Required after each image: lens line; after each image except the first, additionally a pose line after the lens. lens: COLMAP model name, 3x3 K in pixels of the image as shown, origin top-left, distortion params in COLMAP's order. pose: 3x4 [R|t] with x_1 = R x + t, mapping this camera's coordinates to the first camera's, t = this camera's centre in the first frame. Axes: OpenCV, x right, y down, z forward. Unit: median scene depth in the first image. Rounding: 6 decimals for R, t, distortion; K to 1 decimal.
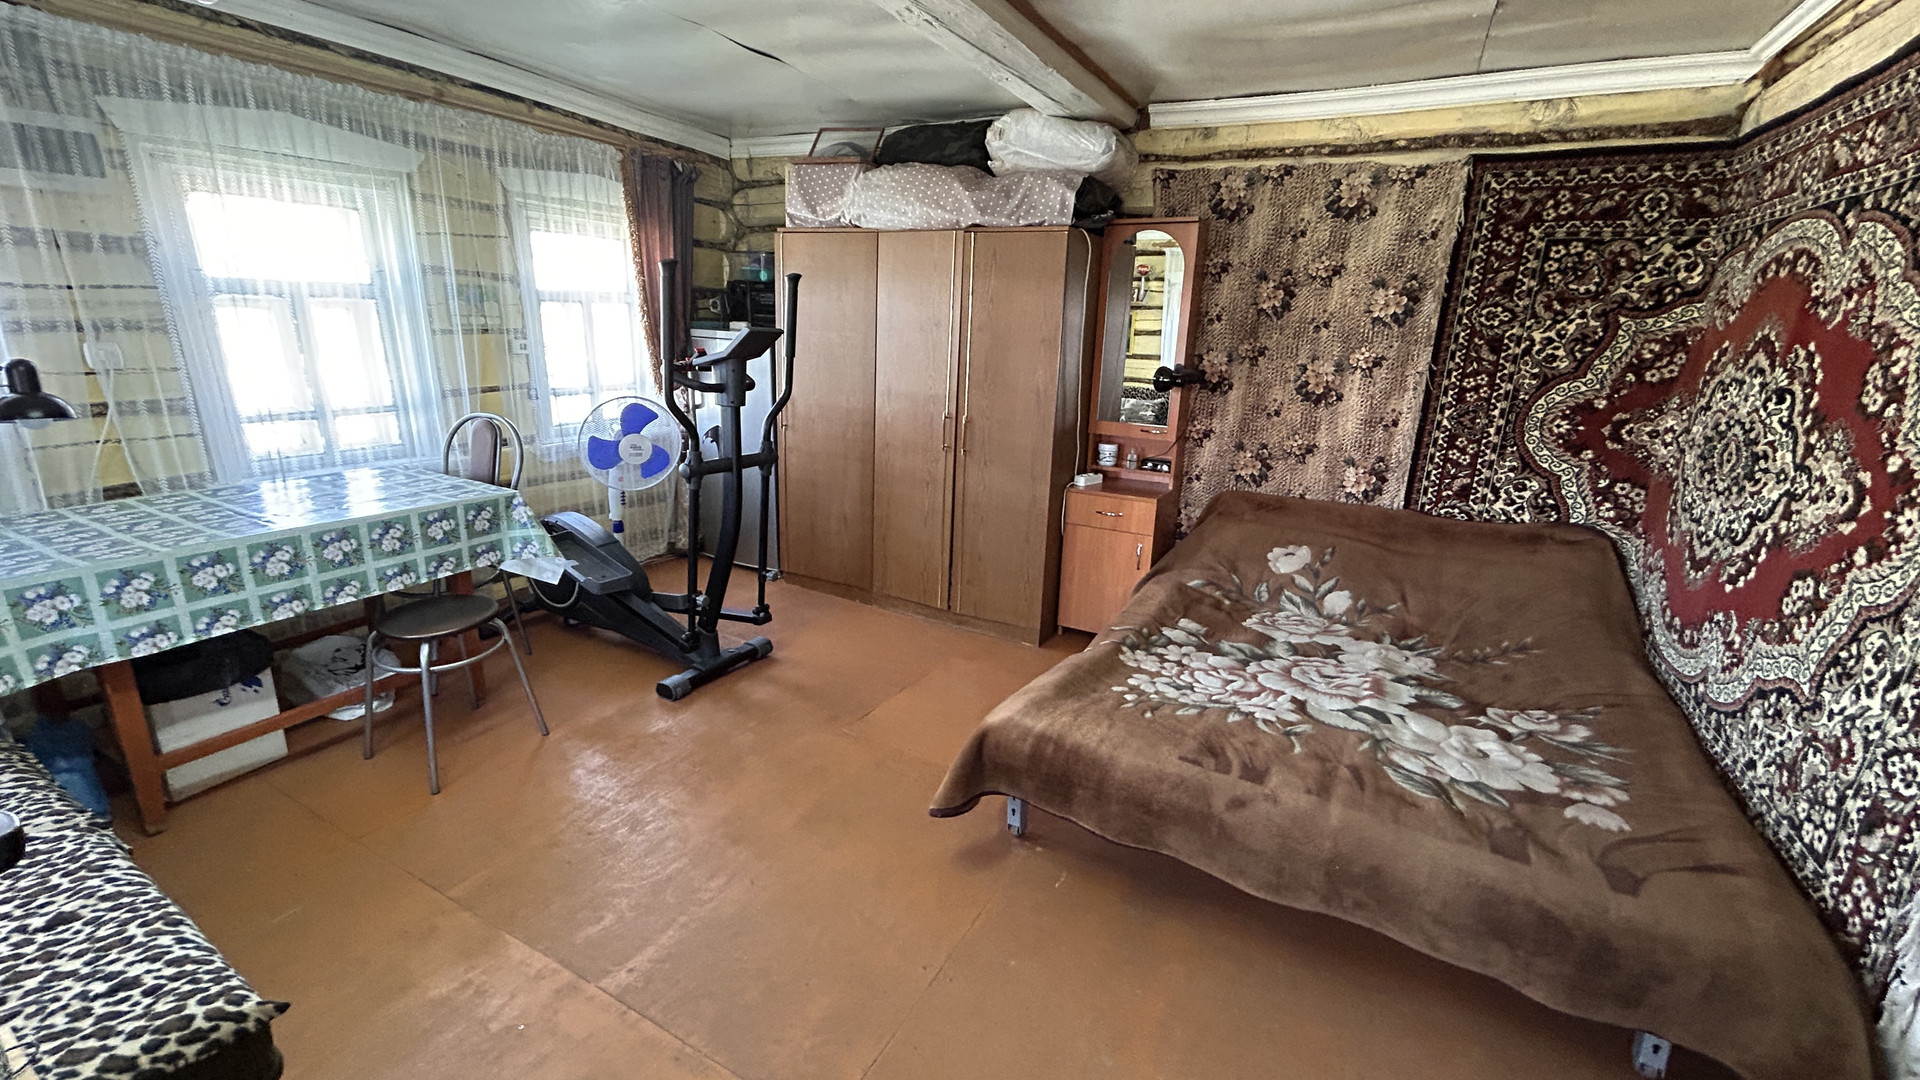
lens RADIAL K [[780.8, 0, 957.1], [0, 780.8, 539.3], [0, 0, 1]] dist [-0.004007, 0.002262]
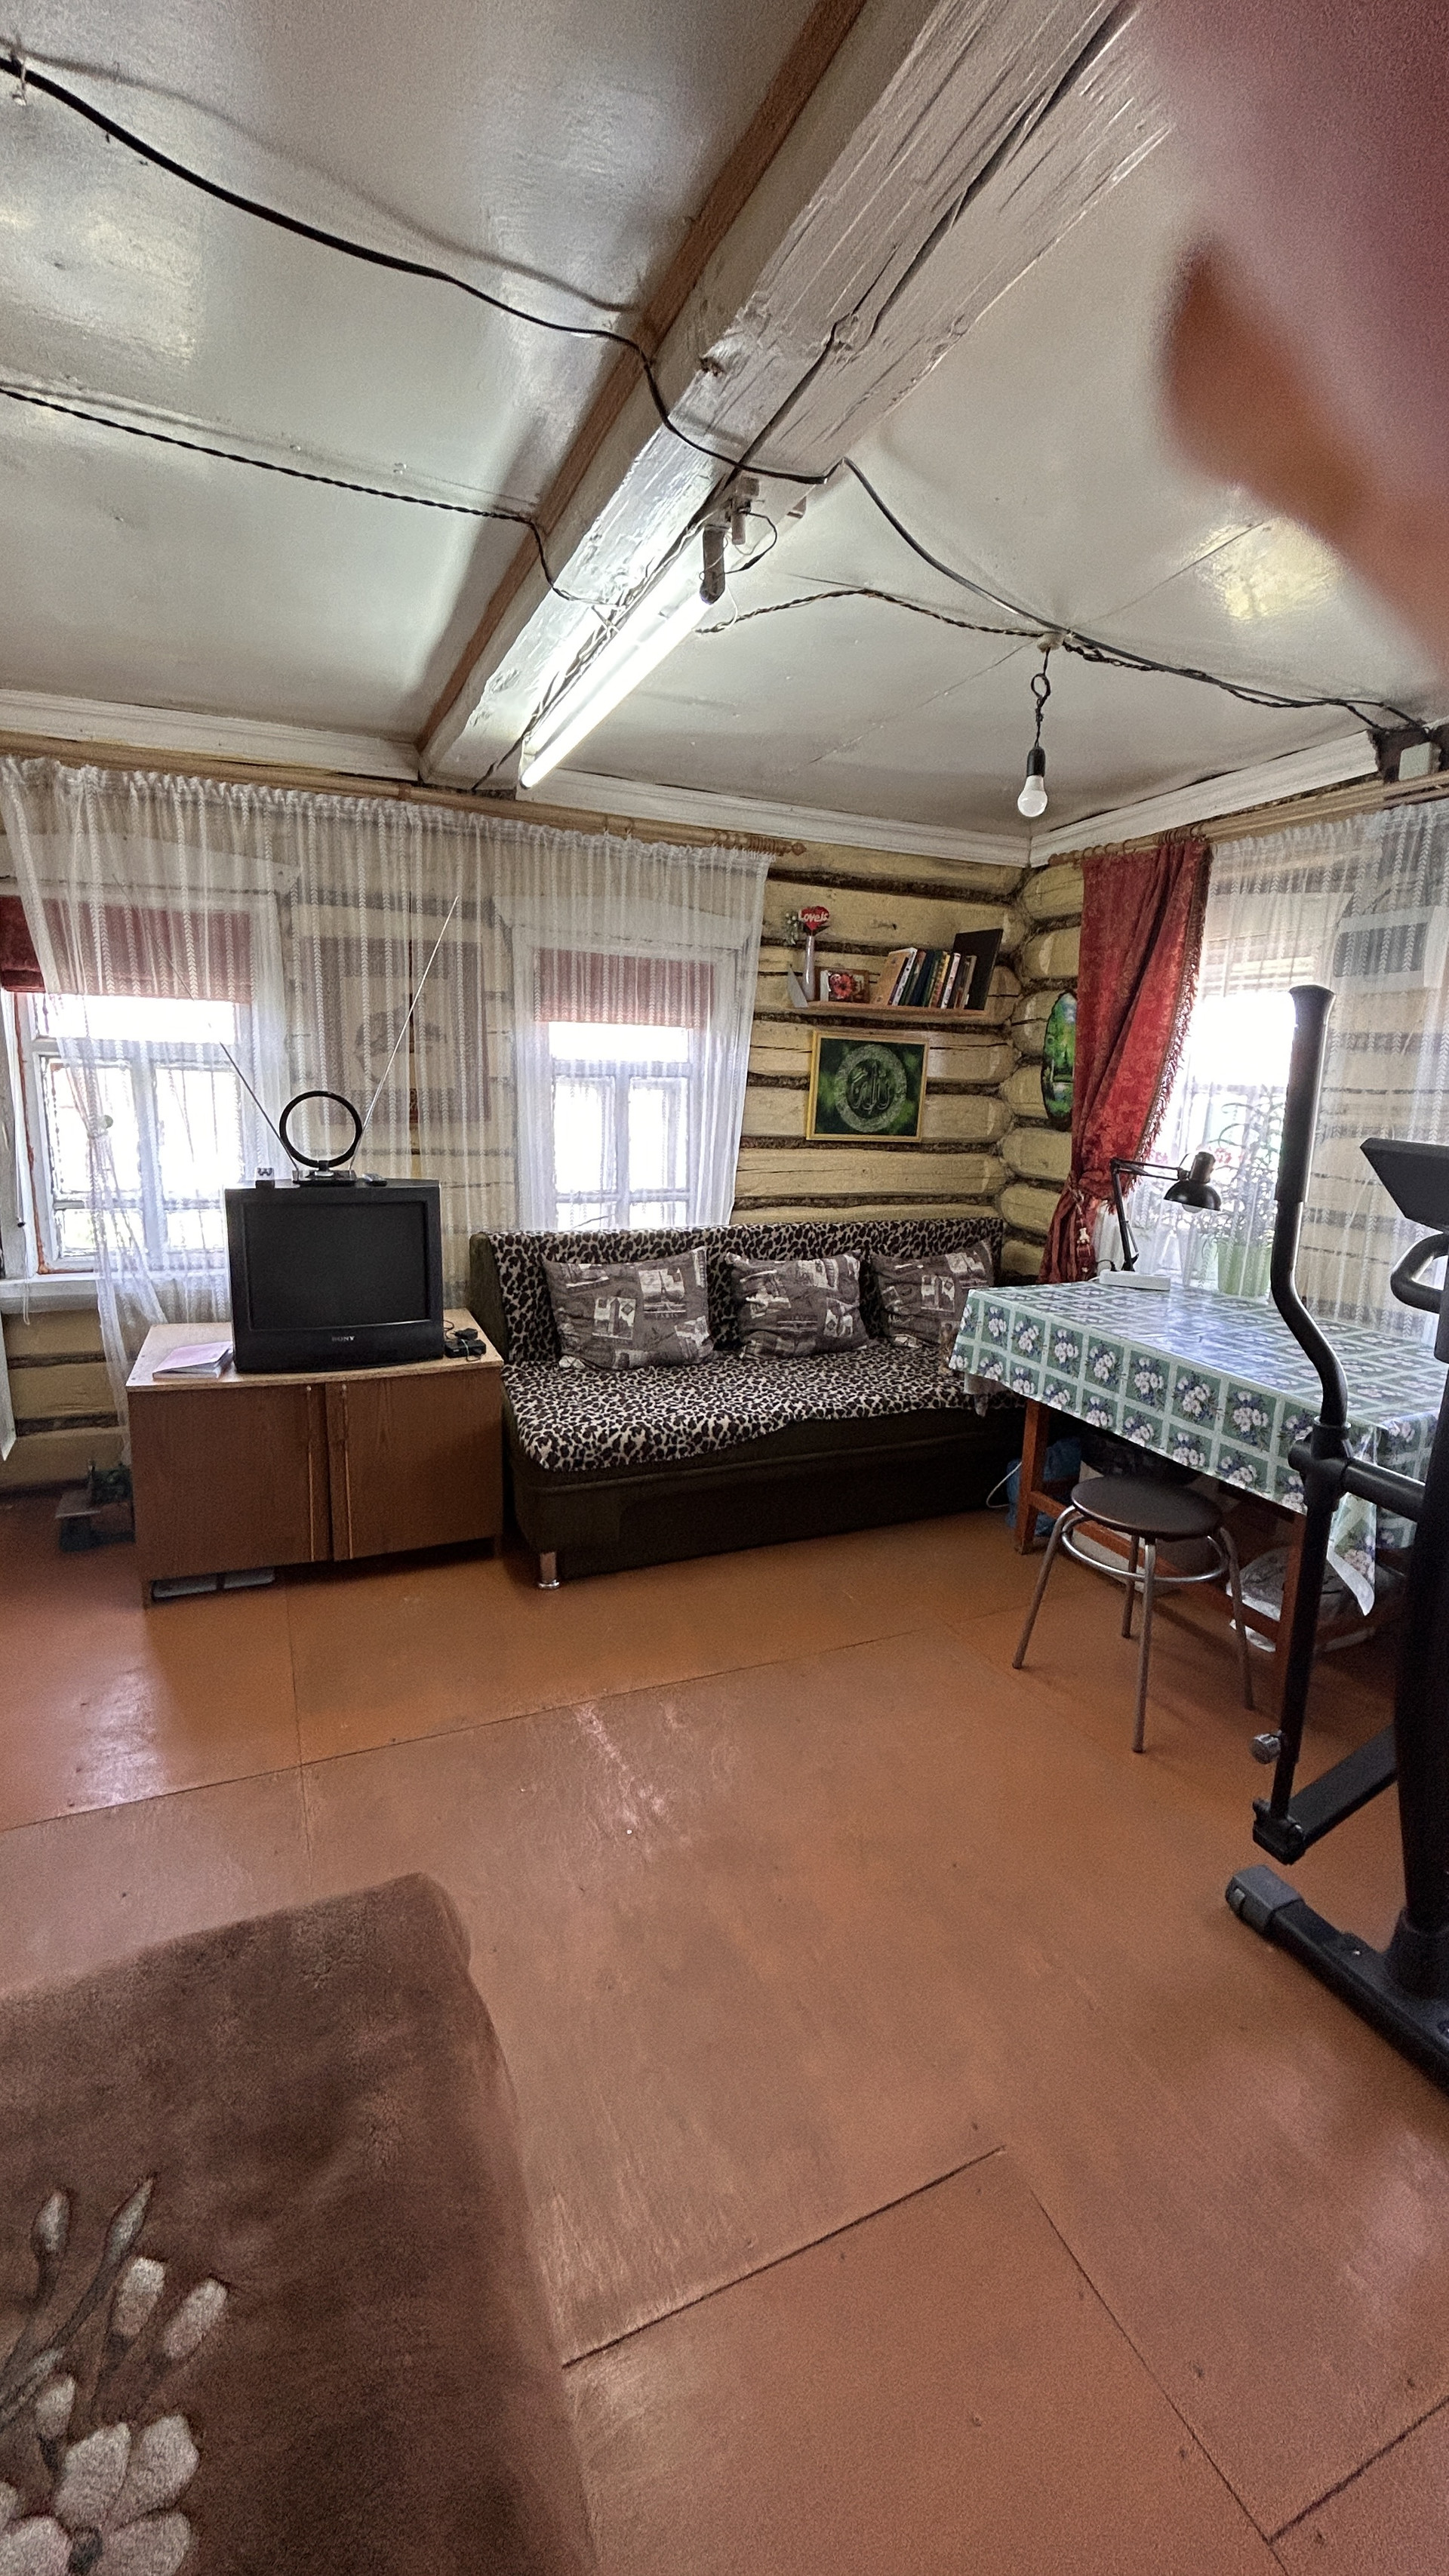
lens RADIAL K [[1047.5, 0, 725.1], [0, 1047.5, 1284.1], [0, 0, 1]] dist [-0.004007, 0.002262]
pose [[-0.601021, 0.109673, -0.791673, 0.283484], [-0.270266, 0.904298, 0.330455, -0.262566], [0.752150, 0.412573, -0.513861, 0.951143]]
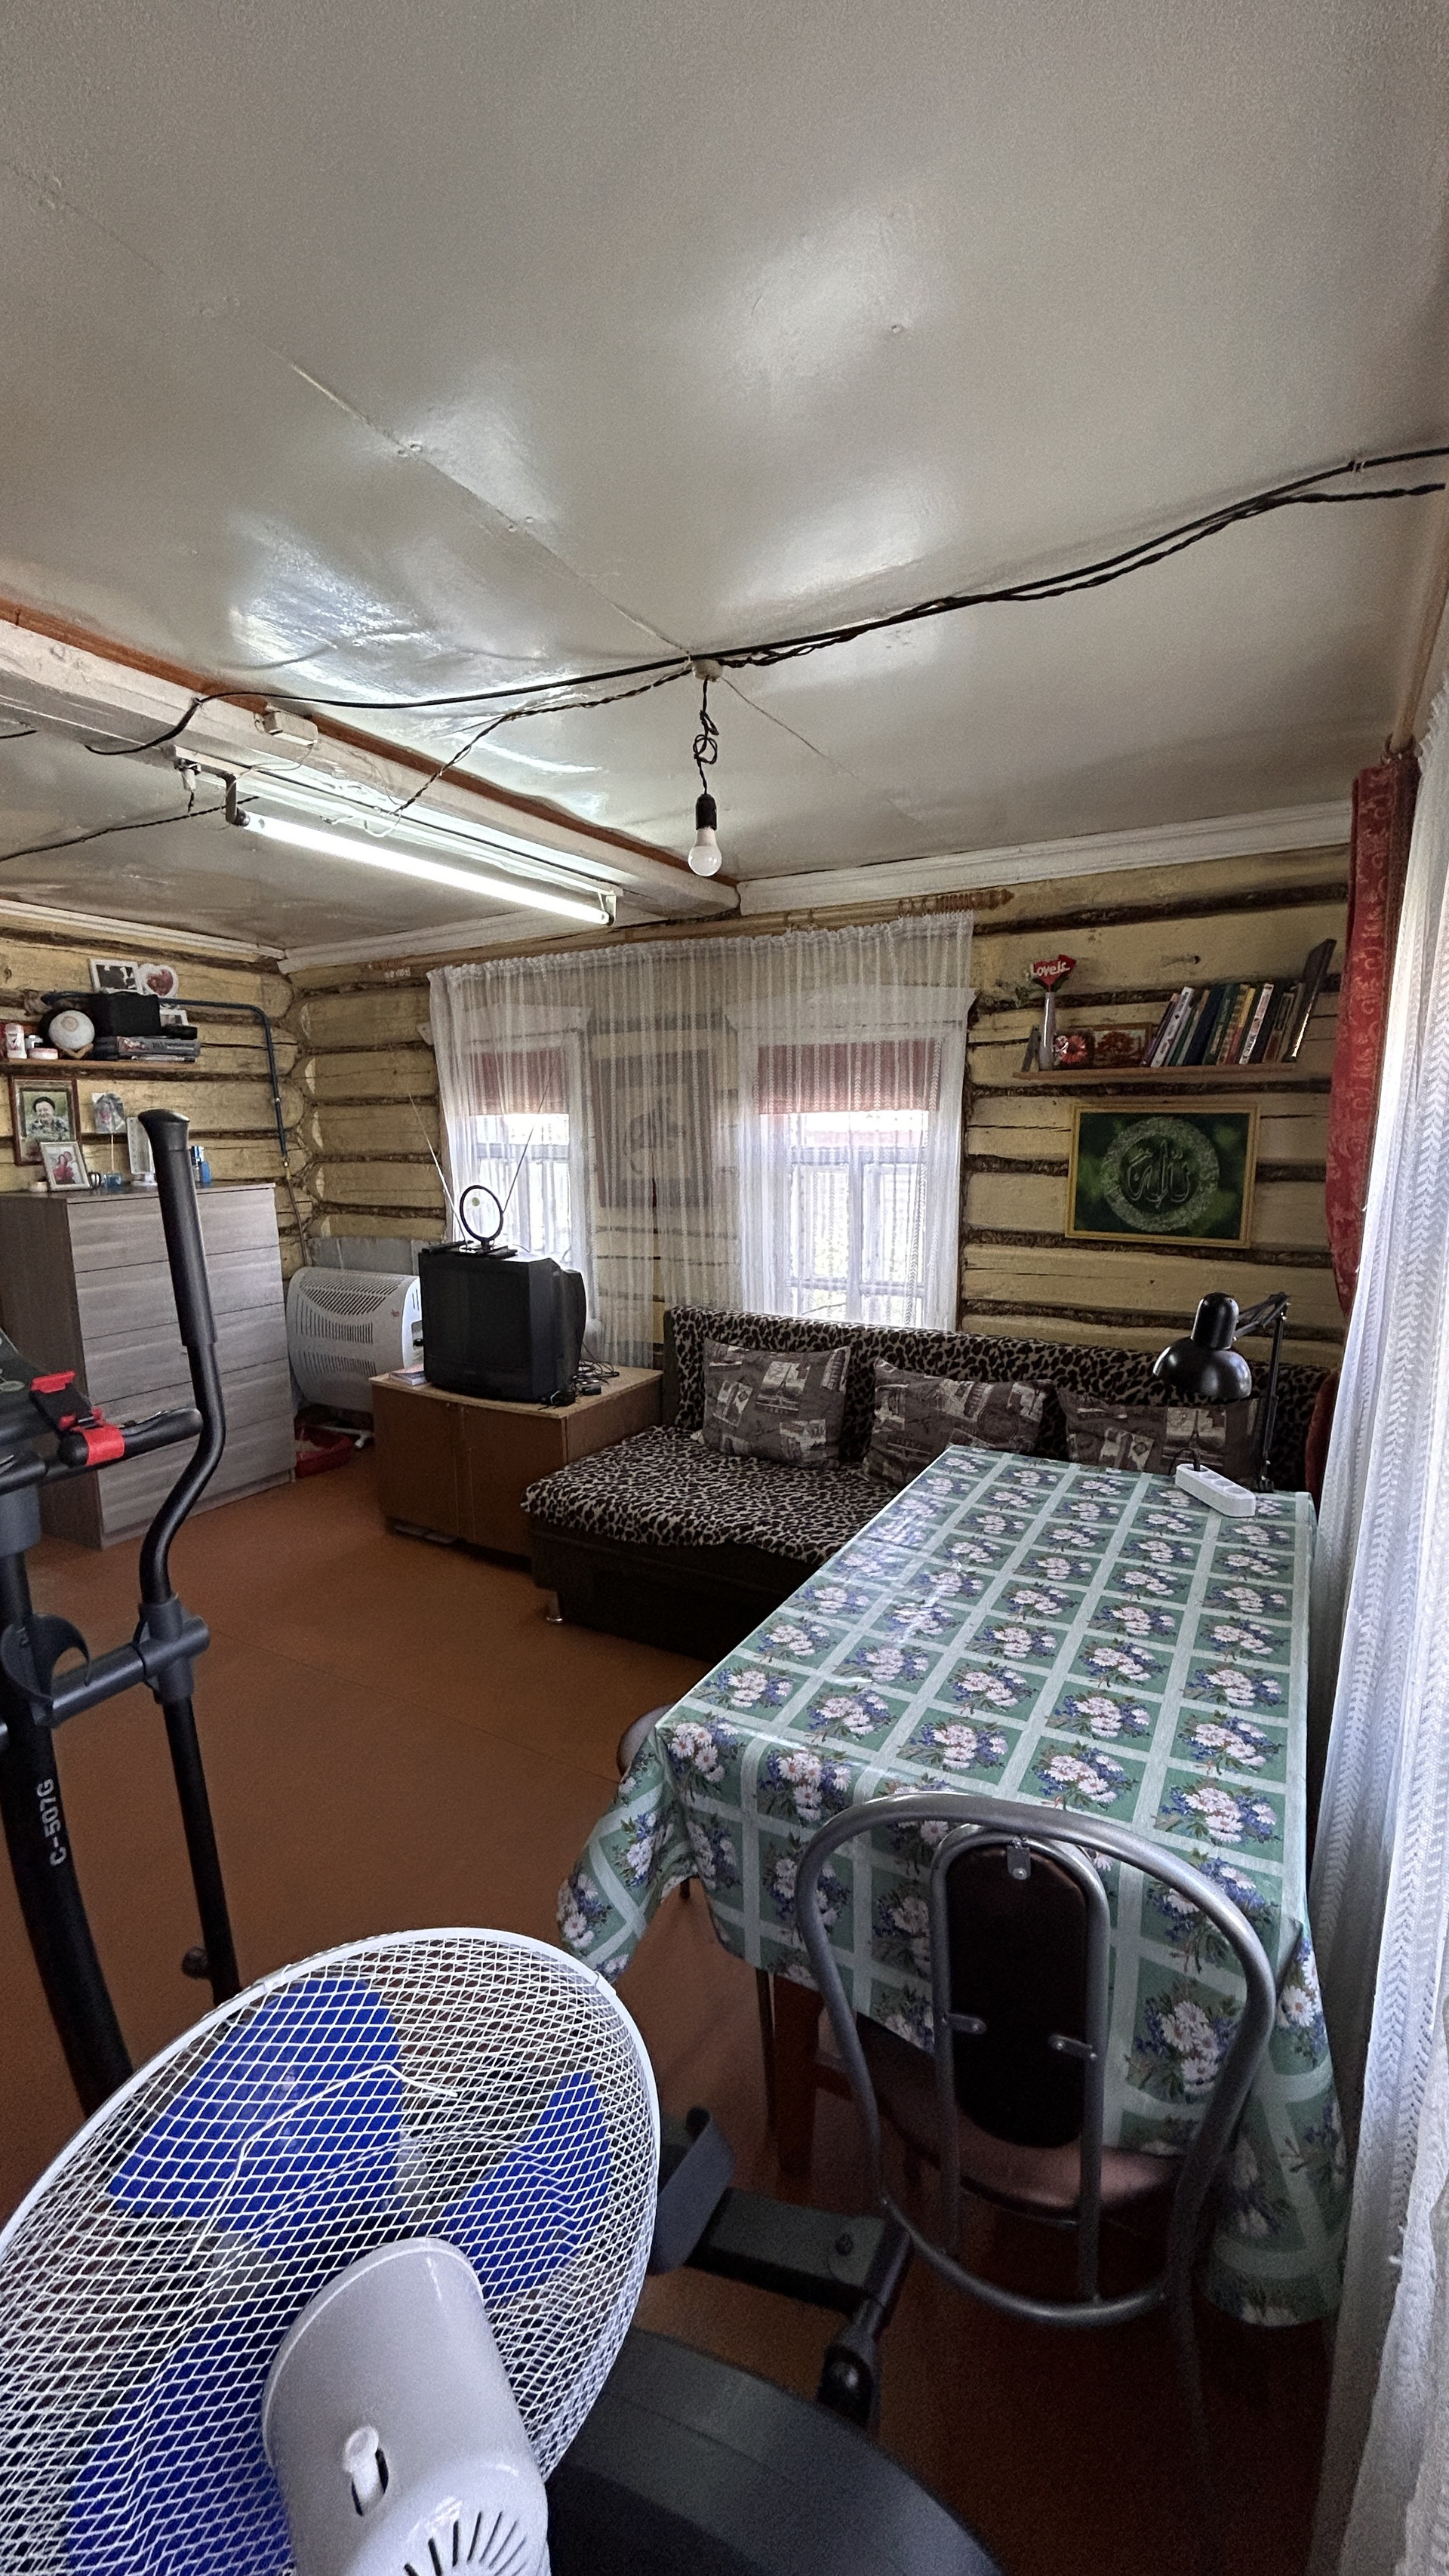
lens RADIAL K [[1047.5, 0, 725.1], [0, 1047.5, 1284.1], [0, 0, 1]] dist [-0.004007, 0.002262]
pose [[-0.999623, -0.023228, 0.014628, -0.572622], [-0.014829, 0.905375, 0.424354, -0.436190], [-0.023101, 0.423977, -0.905378, 1.295469]]
